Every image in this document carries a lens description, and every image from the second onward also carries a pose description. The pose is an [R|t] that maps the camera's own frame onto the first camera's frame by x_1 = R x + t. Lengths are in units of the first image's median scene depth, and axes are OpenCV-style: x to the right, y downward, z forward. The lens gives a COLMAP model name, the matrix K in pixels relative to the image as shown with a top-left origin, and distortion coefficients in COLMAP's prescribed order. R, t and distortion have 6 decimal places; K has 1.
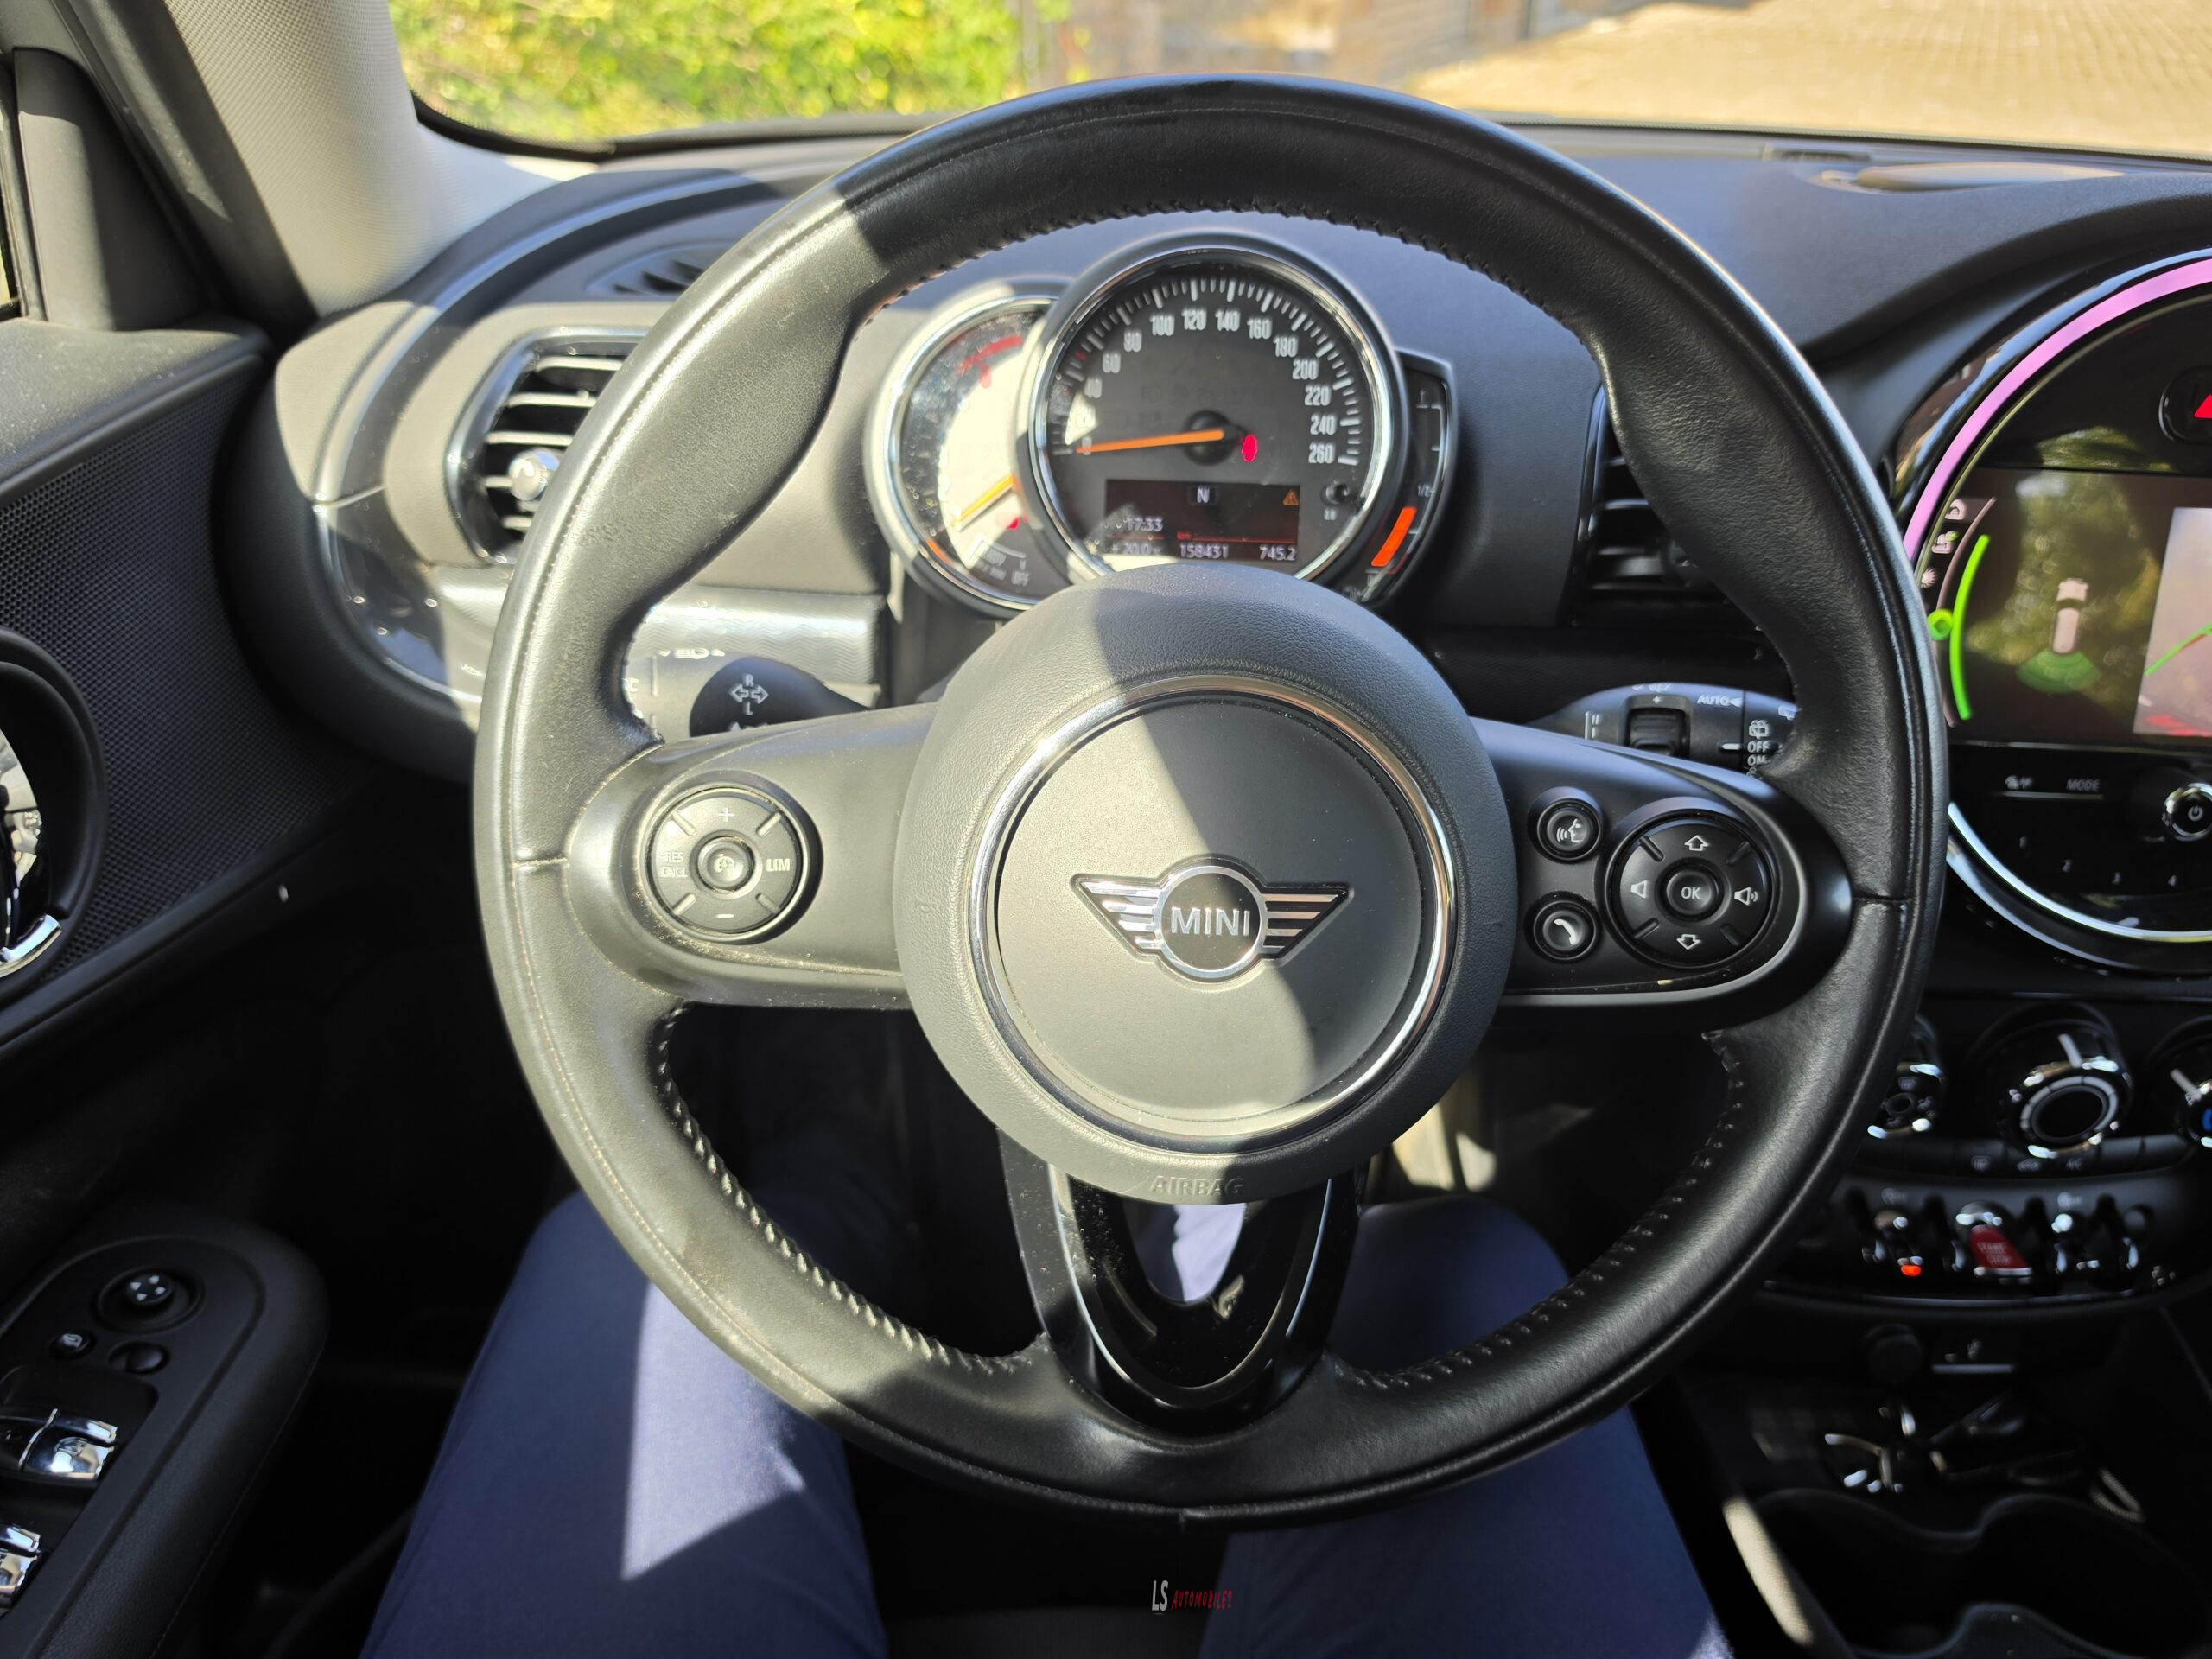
lens RADIAL K [[1586.7, 0, 1111.3], [0, 1586.7, 835.4], [0, 0, 1]] dist [0.078371, -0.151980]
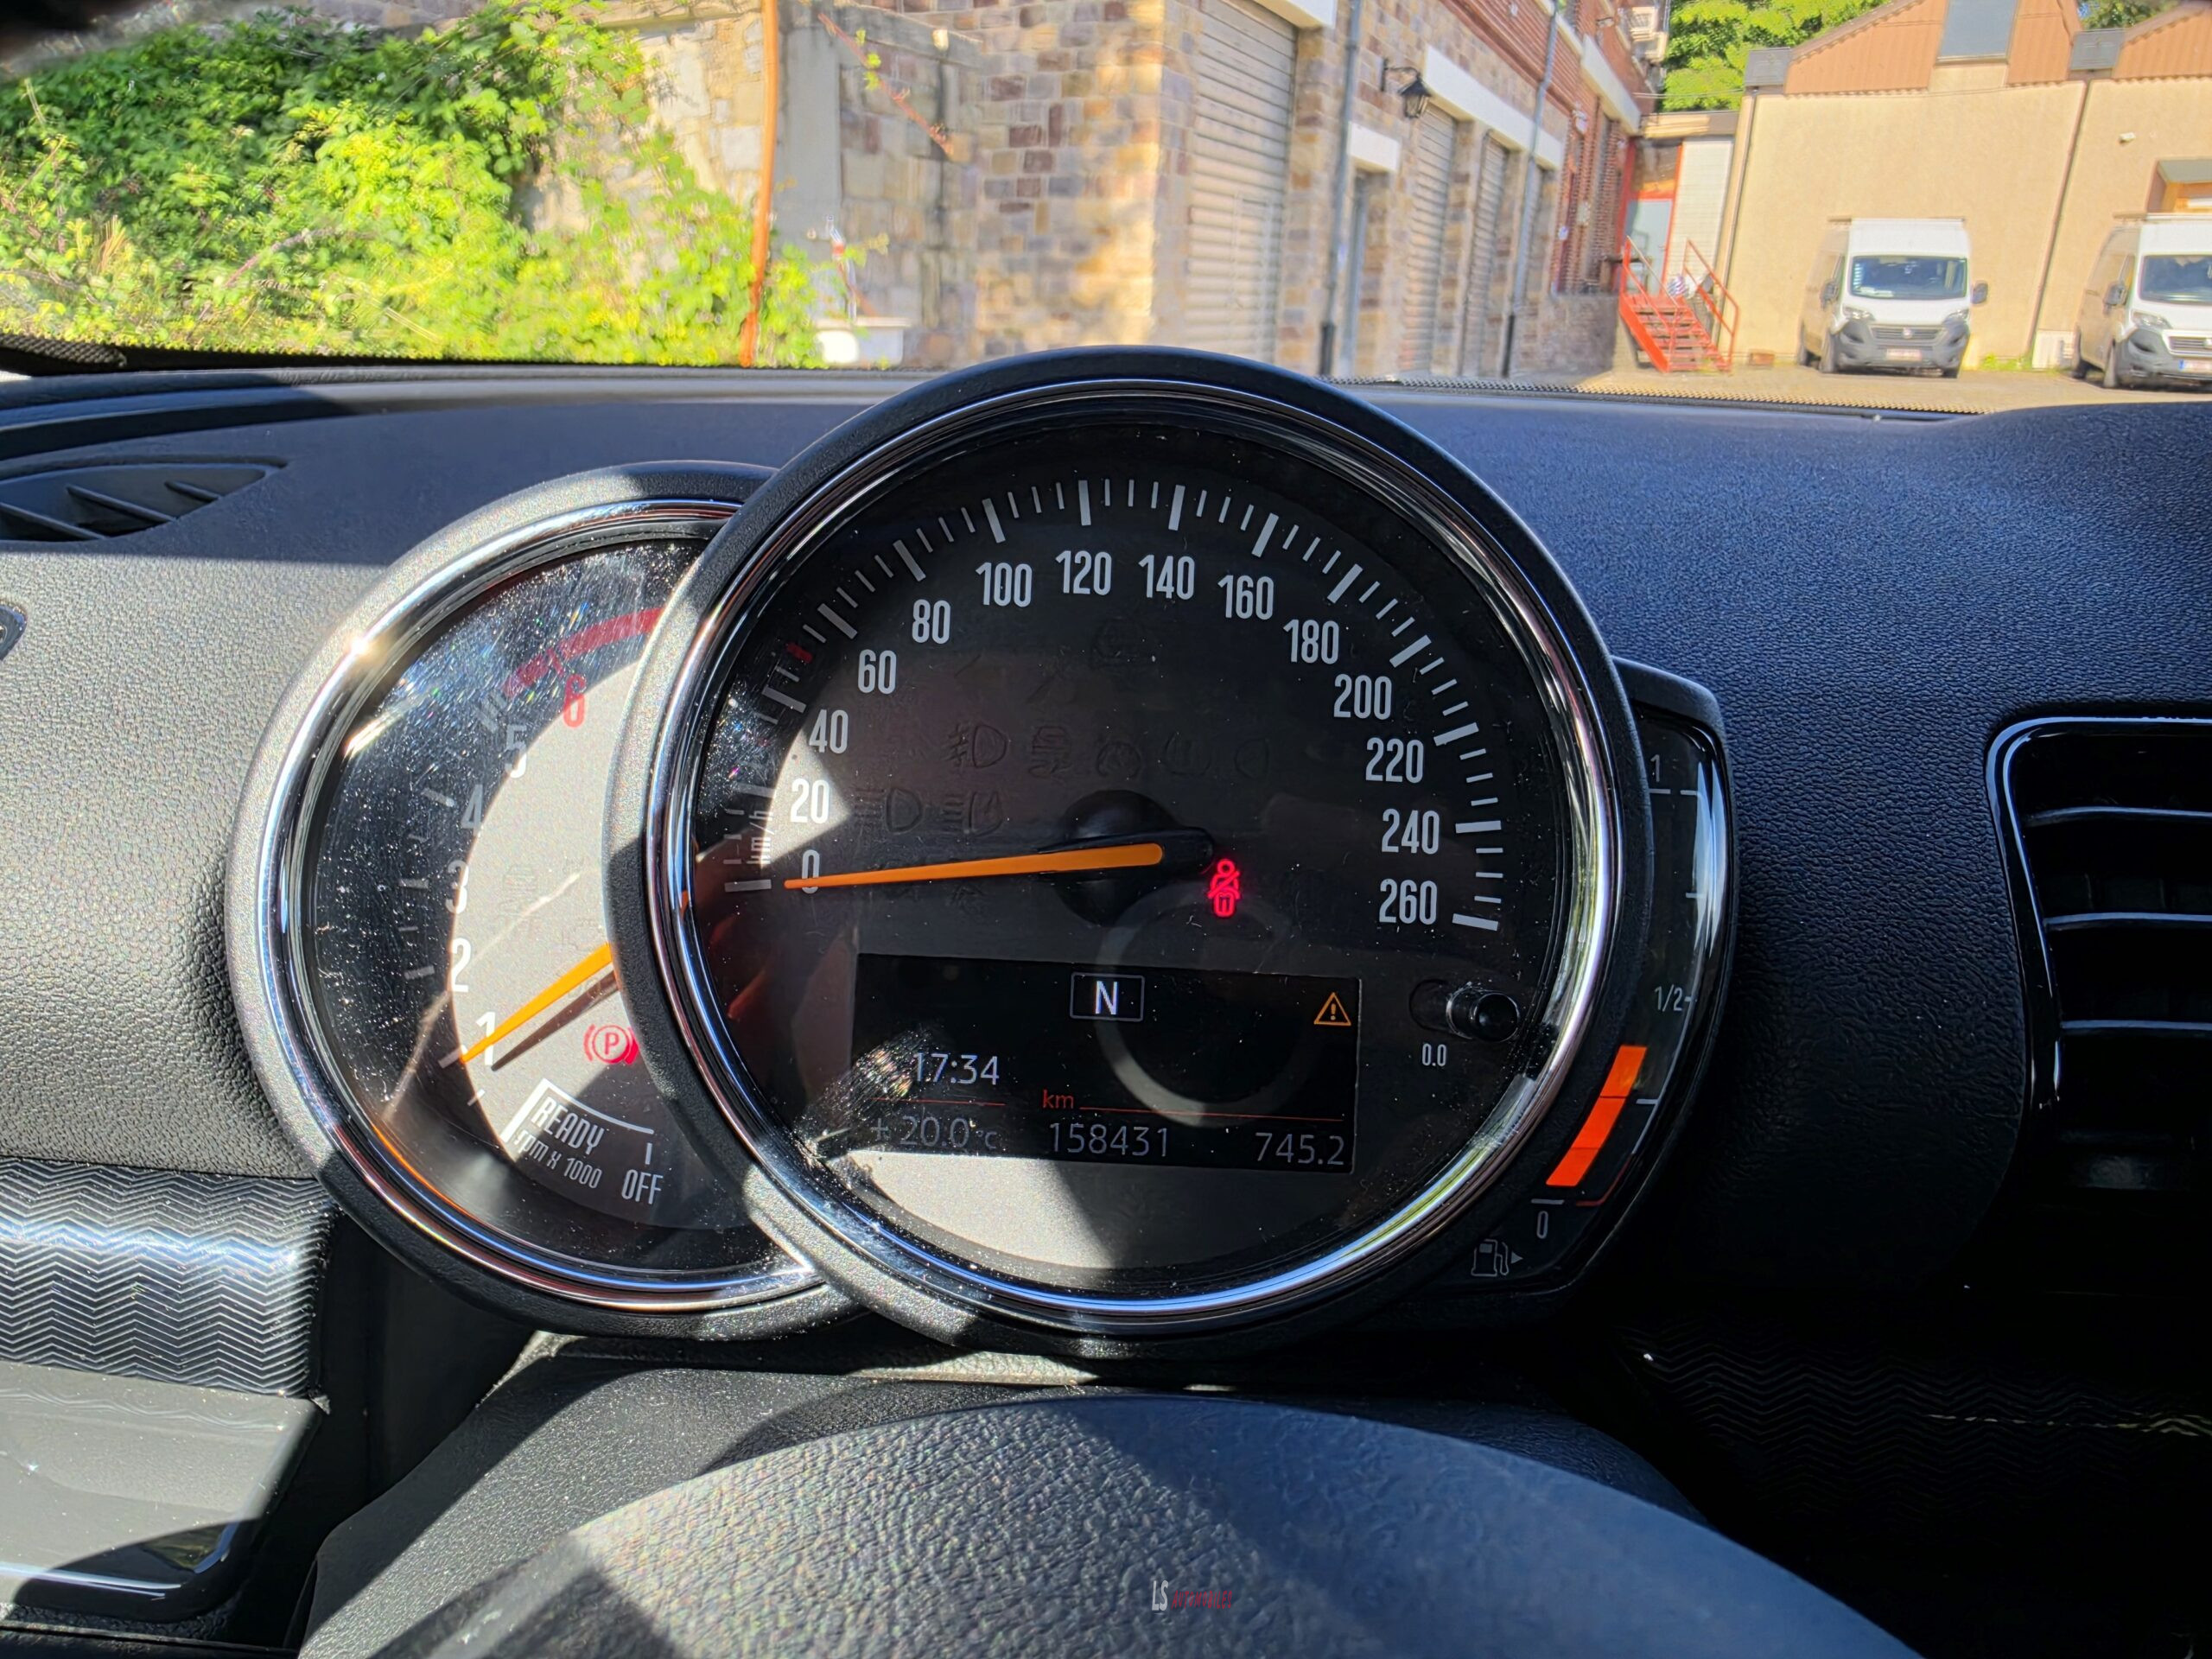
lens RADIAL K [[1548.2, 0, 941.0], [0, 1548.2, 834.8], [0, 0, 1]] dist [0.006235, 0.001172]
pose [[0.999814, 0.017523, 0.008035, 0.013616], [-0.015427, 0.977240, -0.211574, -0.174682], [-0.011560, 0.211410, 0.977329, 0.630427]]
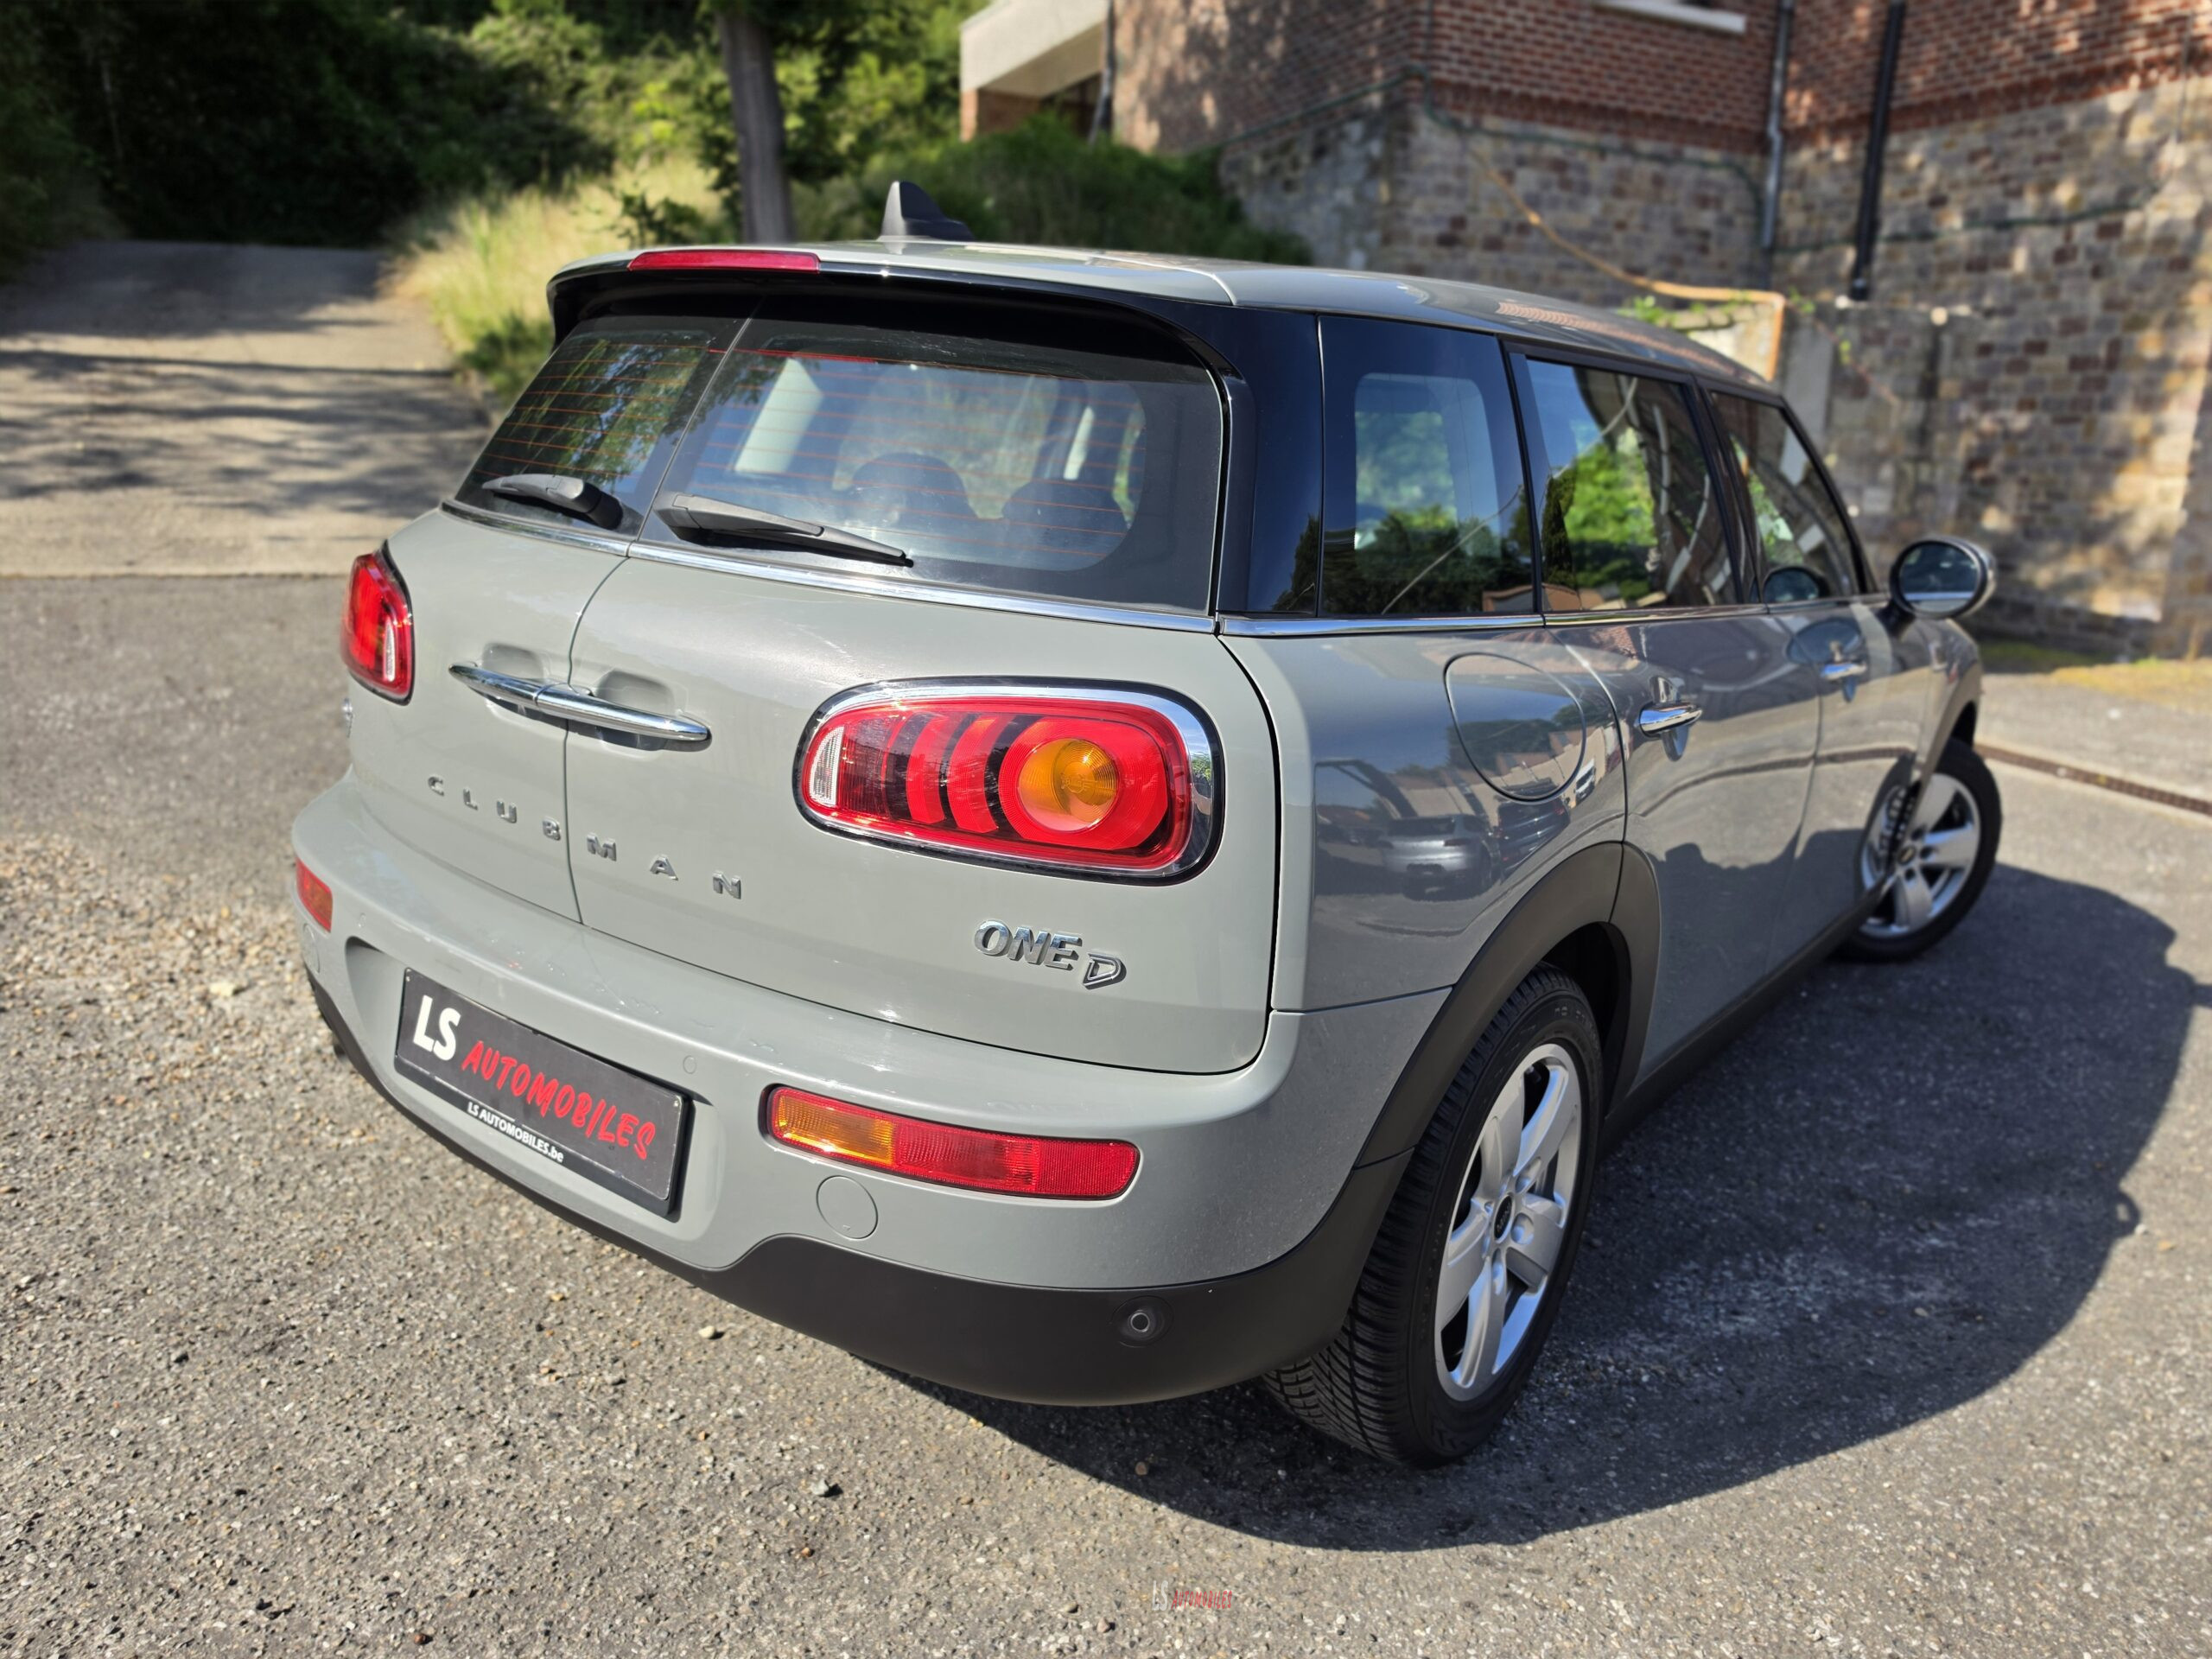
lens RADIAL K [[1578.9, 0, 1106.0], [0, 1578.9, 829.5], [0, 0, 1]] dist [-0.005358, 0.004221]
pose [[0.801565, 0.170036, -0.573219, 3.414525], [-0.337821, 0.919814, -0.199547, 2.794862], [0.493325, 0.353595, 0.794733, -4.915055]]
